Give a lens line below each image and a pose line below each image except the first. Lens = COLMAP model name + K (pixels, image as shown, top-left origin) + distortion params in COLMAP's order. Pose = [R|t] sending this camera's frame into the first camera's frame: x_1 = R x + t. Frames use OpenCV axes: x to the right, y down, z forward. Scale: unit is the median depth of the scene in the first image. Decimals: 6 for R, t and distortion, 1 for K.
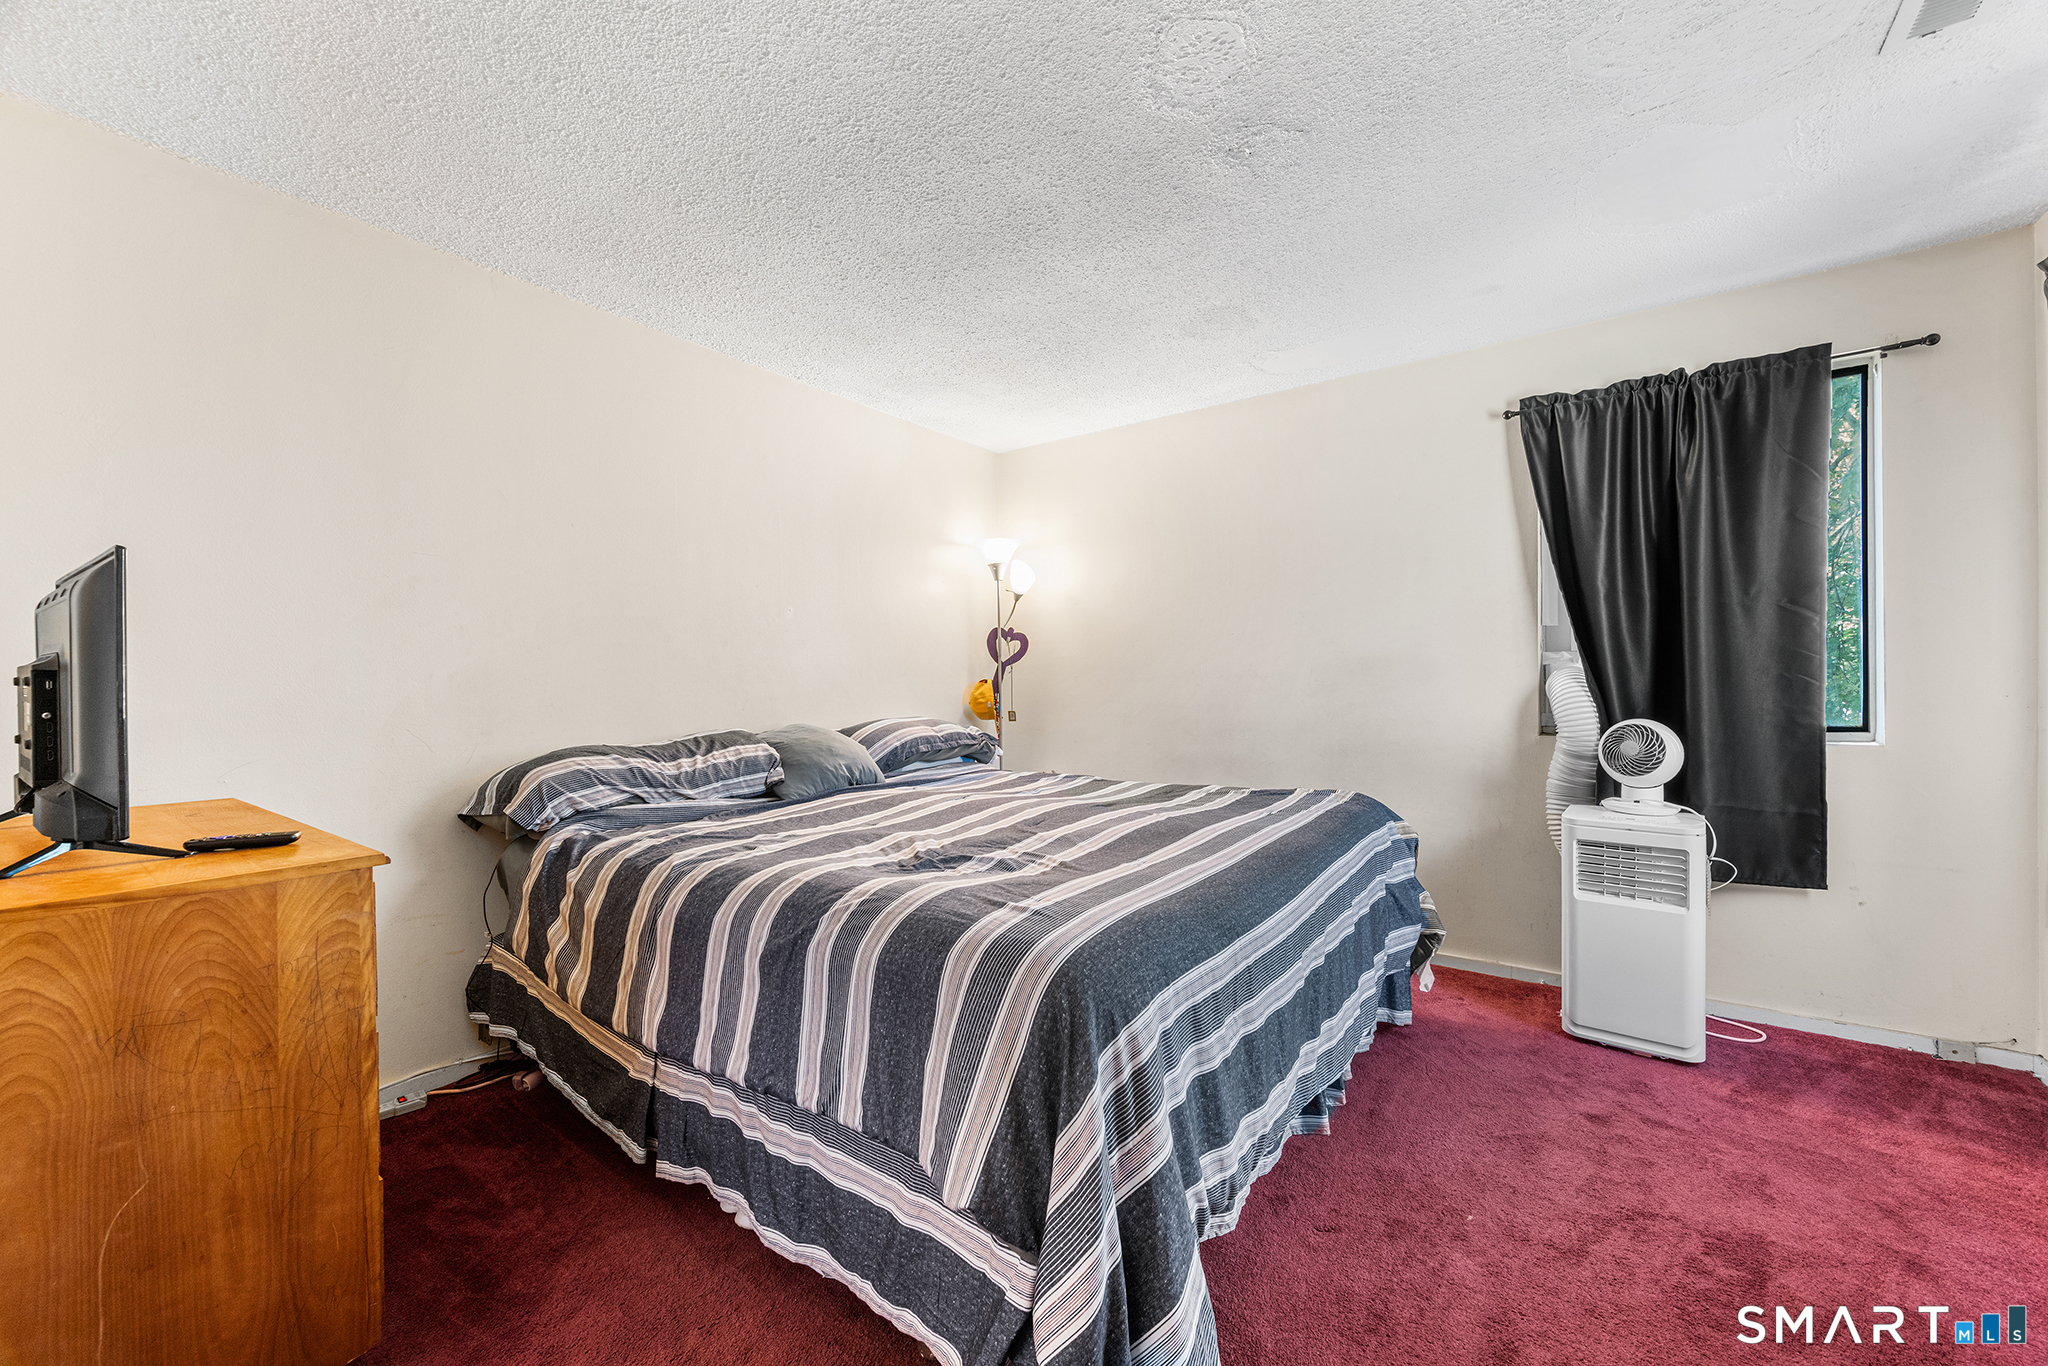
lens RADIAL K [[801.9, 0, 1024.0], [0, 801.9, 683.0], [0, 0, 1]] dist [-0.000365, 0.000357]
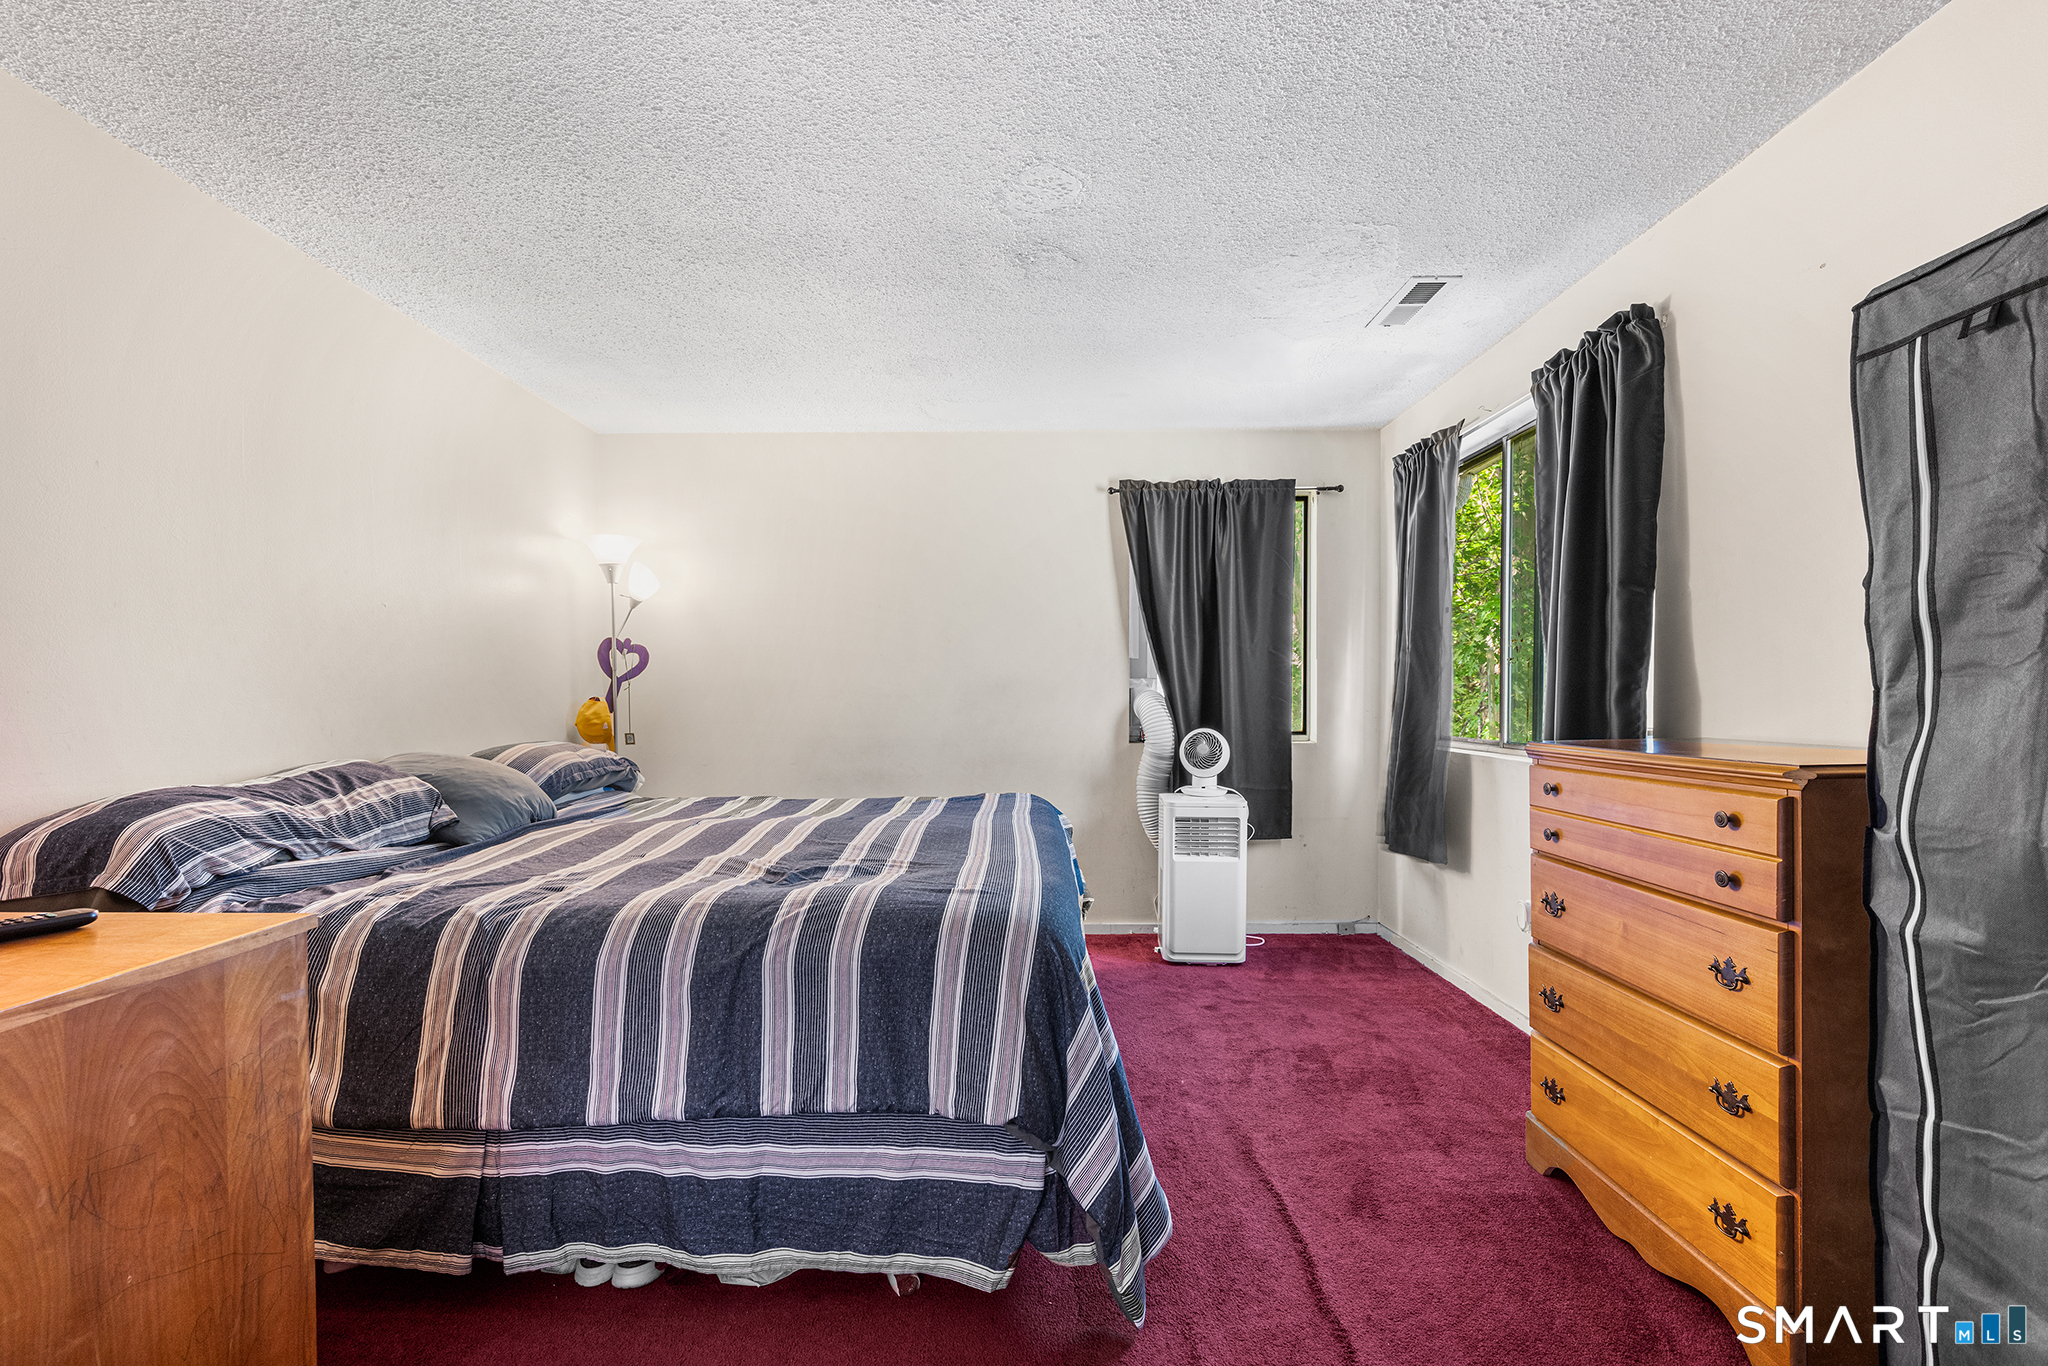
lens RADIAL K [[866.4, 0, 1022.6], [0, 866.4, 717.1], [0, 0, 1]] dist [0.002279, 0.000330]
pose [[0.814993, -0.007017, 0.579428, -0.396031], [-0.002380, 0.999878, 0.015457, 0.003038], [-0.579466, -0.013977, 0.814877, -0.048778]]
